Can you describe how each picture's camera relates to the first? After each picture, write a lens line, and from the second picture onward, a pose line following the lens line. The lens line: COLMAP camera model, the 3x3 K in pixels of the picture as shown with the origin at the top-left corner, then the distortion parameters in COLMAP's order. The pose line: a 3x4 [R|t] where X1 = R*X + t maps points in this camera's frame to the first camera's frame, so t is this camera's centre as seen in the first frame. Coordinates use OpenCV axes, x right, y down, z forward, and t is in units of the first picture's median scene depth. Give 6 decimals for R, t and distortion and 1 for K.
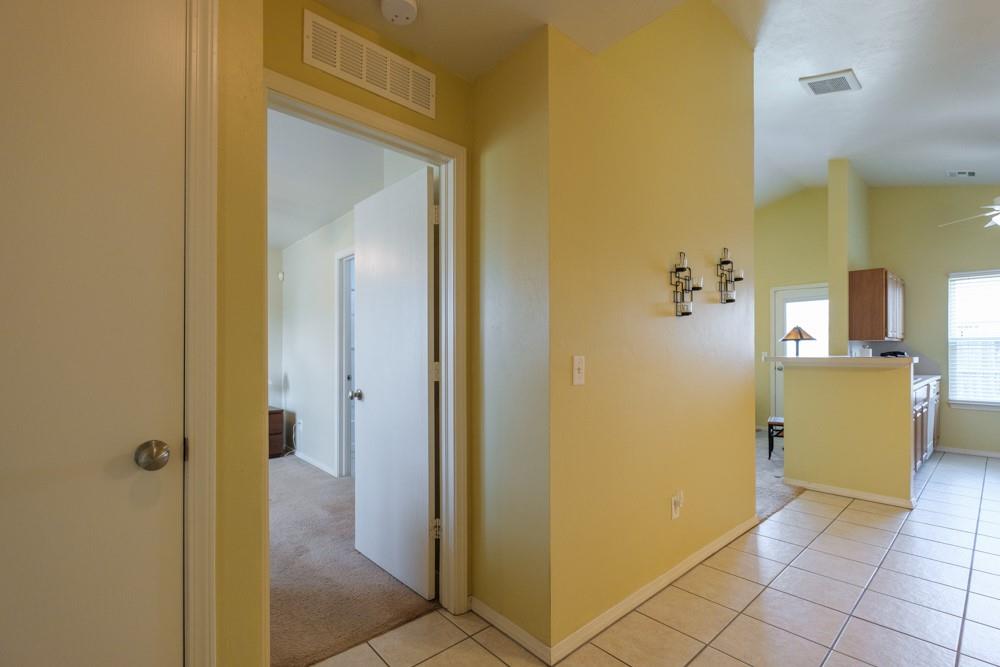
lens RADIAL K [[457.4, 0, 483.3], [0, 457.4, 351.8], [0, 0, 1]] dist [0.000150, 0.000167]
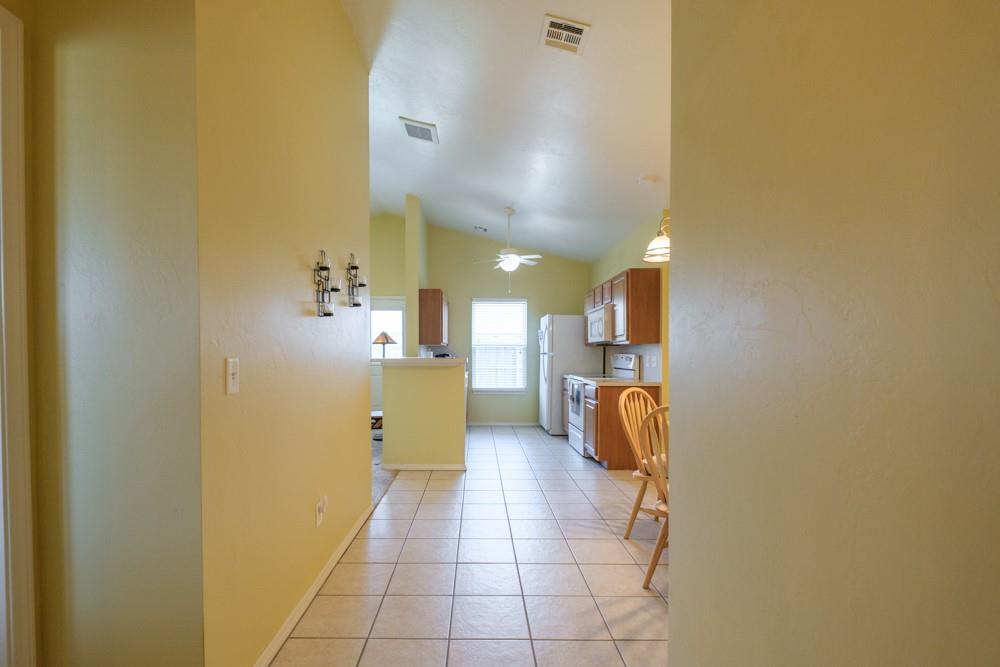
lens RADIAL K [[465.9, 0, 477.5], [0, 465.9, 362.7], [0, 0, 1]] dist [0.000369, -0.000244]
pose [[0.653283, -0.011635, 0.757024, -0.068932], [-0.003227, 0.999830, 0.018152, 0.000537], [-0.757107, -0.014302, 0.653134, 0.069434]]
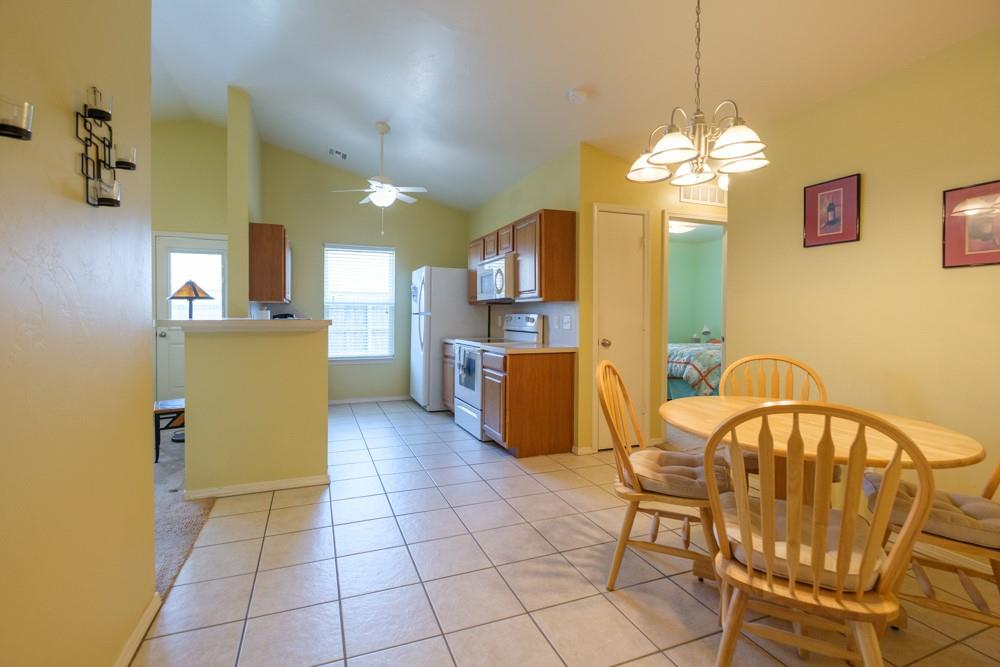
lens RADIAL K [[443.0, 0, 488.8], [0, 443.0, 319.5], [0, 0, 1]] dist [0.002049, -0.000065]
pose [[0.324120, -0.003933, 0.946008, 0.173871], [-0.004557, 0.999973, 0.005718, 0.006087], [-0.946005, -0.006164, 0.324093, 0.358703]]
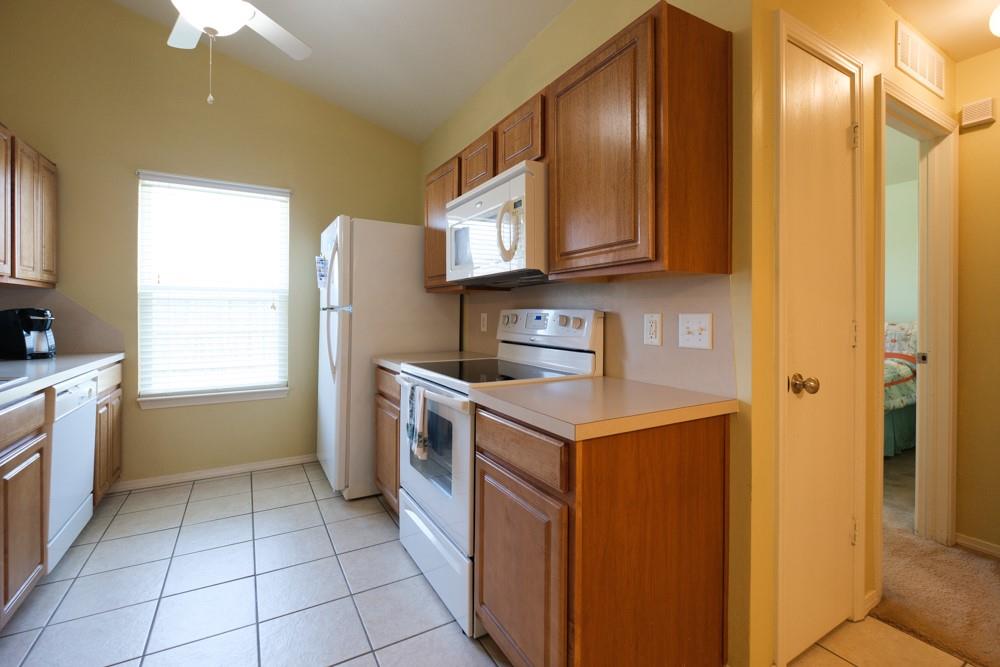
lens RADIAL K [[420.2, 0, 488.4], [0, 420.2, 314.9], [0, 0, 1]] dist [0.001628, 0.000122]
pose [[0.190852, -0.000707, 0.981619, 0.760407], [-0.004491, 0.999989, 0.001594, 0.004479], [-0.981609, -0.004713, 0.190846, 0.615112]]
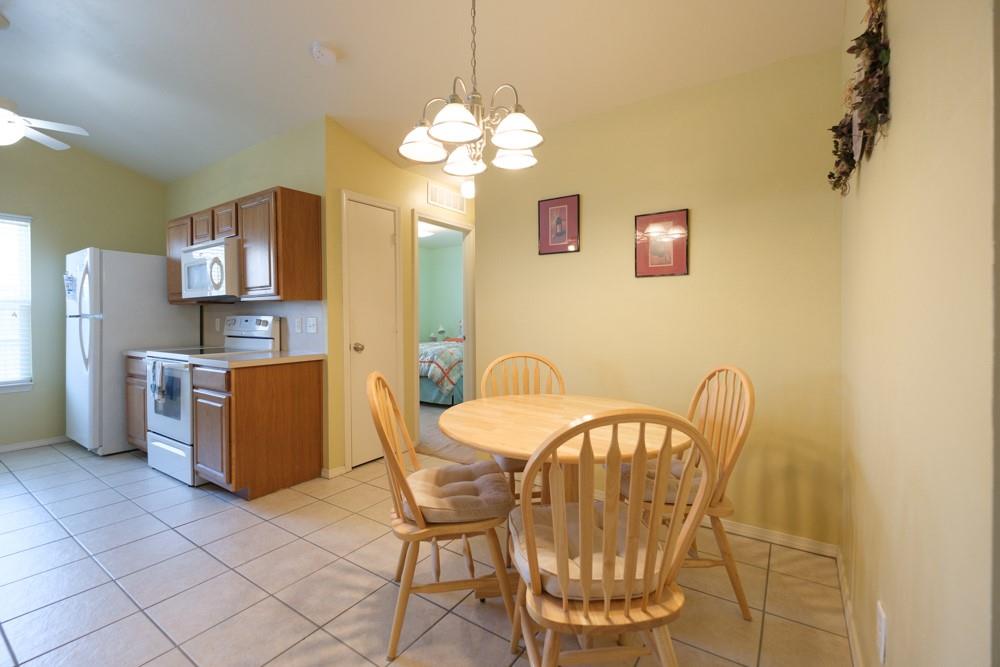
lens RADIAL K [[425.3, 0, 484.7], [0, 425.3, 323.9], [0, 0, 1]] dist [0.009611, -0.007988]
pose [[-0.255926, -0.012179, 0.966620, 0.295375], [0.005629, 0.999885, 0.014089, 0.005249], [-0.966680, 0.009047, -0.255828, 0.402662]]
